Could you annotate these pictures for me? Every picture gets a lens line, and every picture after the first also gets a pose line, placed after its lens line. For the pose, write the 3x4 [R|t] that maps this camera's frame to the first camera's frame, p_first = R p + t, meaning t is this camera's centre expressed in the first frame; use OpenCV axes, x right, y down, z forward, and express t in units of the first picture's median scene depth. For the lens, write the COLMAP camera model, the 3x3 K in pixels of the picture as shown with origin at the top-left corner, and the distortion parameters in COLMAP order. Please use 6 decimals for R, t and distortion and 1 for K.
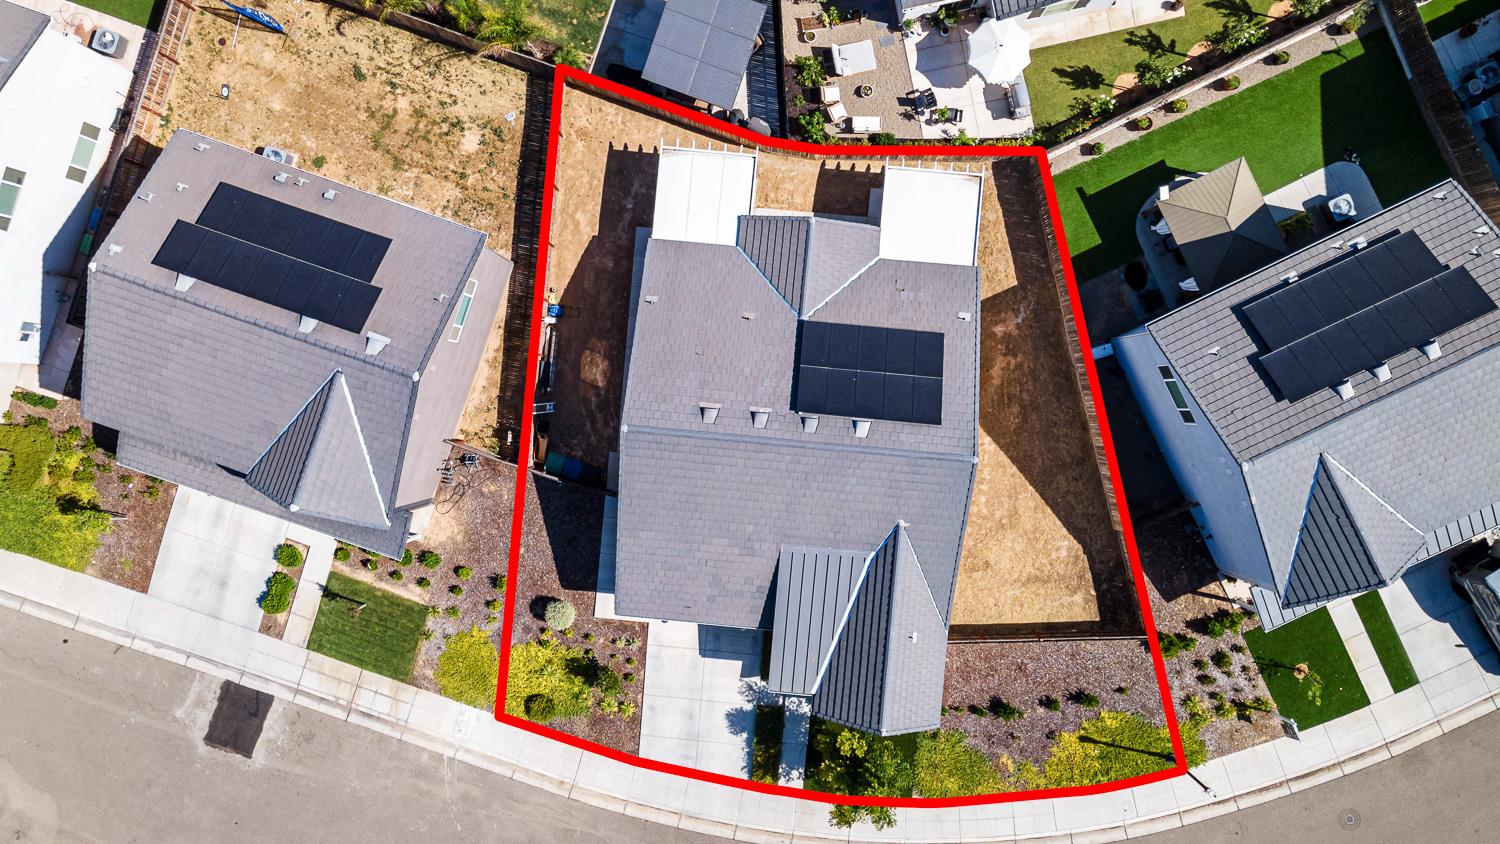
lens RADIAL K [[1053.5, 0, 754.2], [0, 1053.5, 427.6], [0, 0, 1]] dist [0.078574, 0.000082]
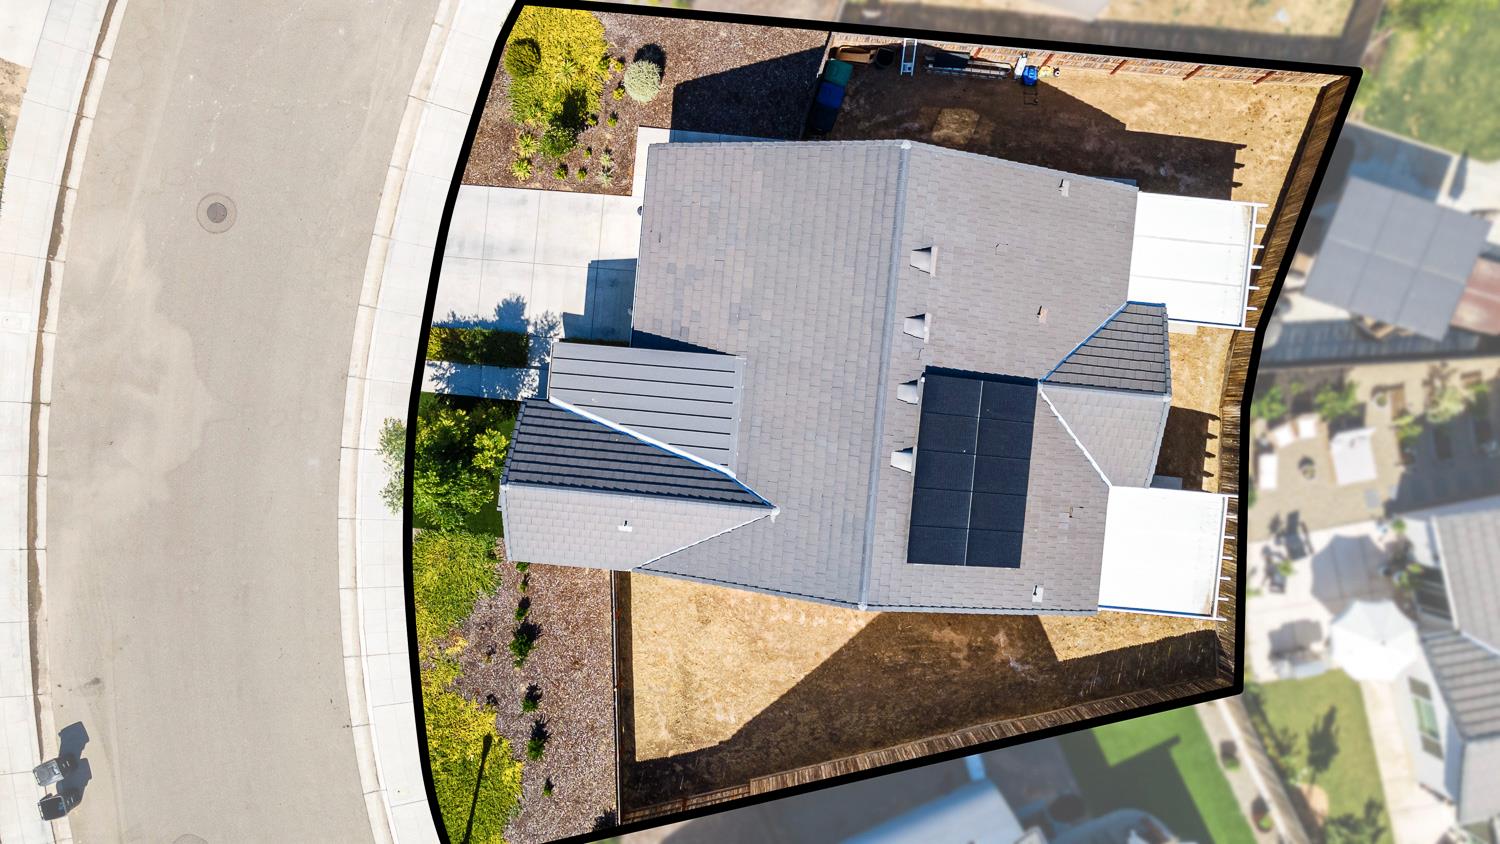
lens RADIAL K [[1053.5, 0, 755.5], [0, 1053.5, 411.9], [0, 0, 1]] dist [0.078574, 0.000082]
pose [[-0.001795, 0.999789, 0.020471, 0.045312], [-0.999985, -0.001687, -0.005255, 0.096733], [-0.005219, -0.020480, 0.999777, 0.206619]]
